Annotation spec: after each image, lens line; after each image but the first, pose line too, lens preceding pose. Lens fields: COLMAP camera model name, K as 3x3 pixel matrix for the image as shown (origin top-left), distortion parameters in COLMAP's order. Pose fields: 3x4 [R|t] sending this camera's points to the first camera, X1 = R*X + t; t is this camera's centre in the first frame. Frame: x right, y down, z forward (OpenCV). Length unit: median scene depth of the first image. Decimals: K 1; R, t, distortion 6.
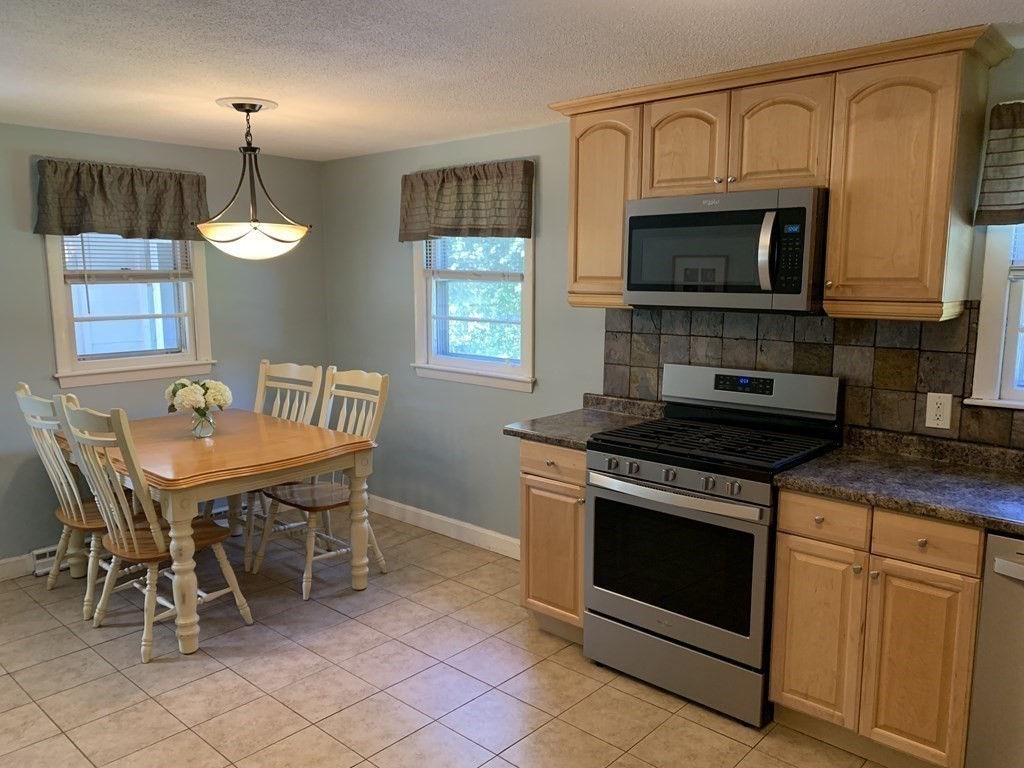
lens RADIAL K [[786.8, 0, 505.2], [0, 786.8, 382.5], [0, 0, 1]] dist [0.043891, -0.029618]
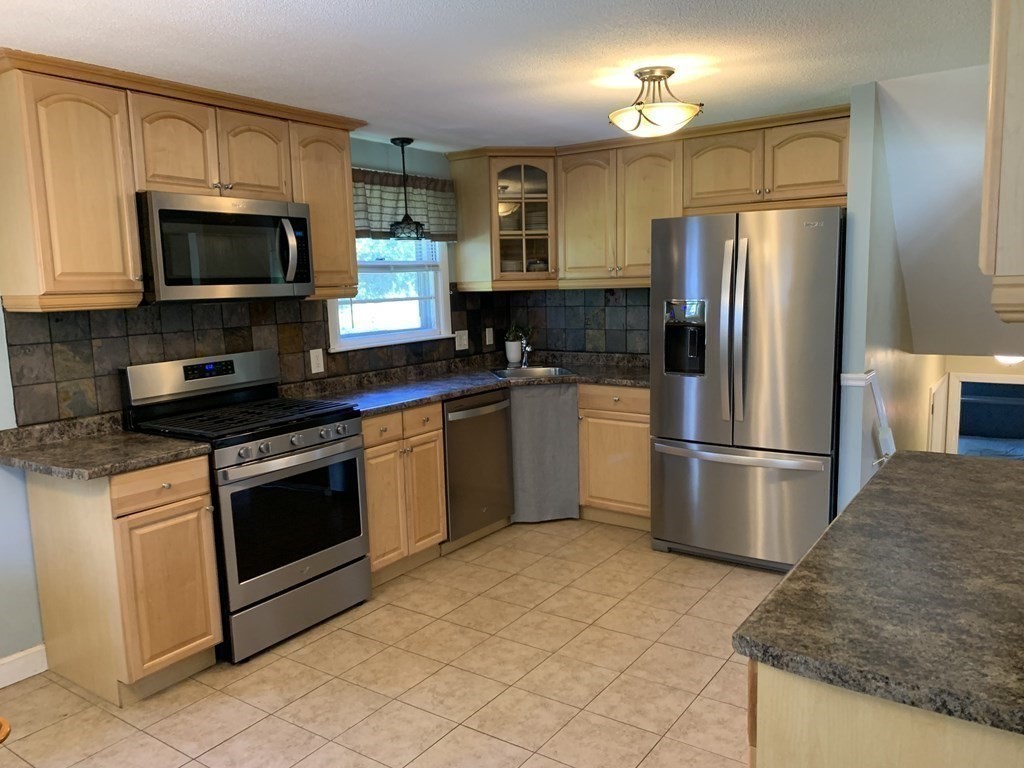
lens RADIAL K [[786.8, 0, 504.4], [0, 786.8, 384.5], [0, 0, 1]] dist [0.043891, -0.029618]
pose [[-0.130501, -0.143943, 0.980943, -0.868836], [0.153029, 0.974623, 0.163374, -0.098959], [-0.979567, 0.171433, -0.105162, 0.734679]]
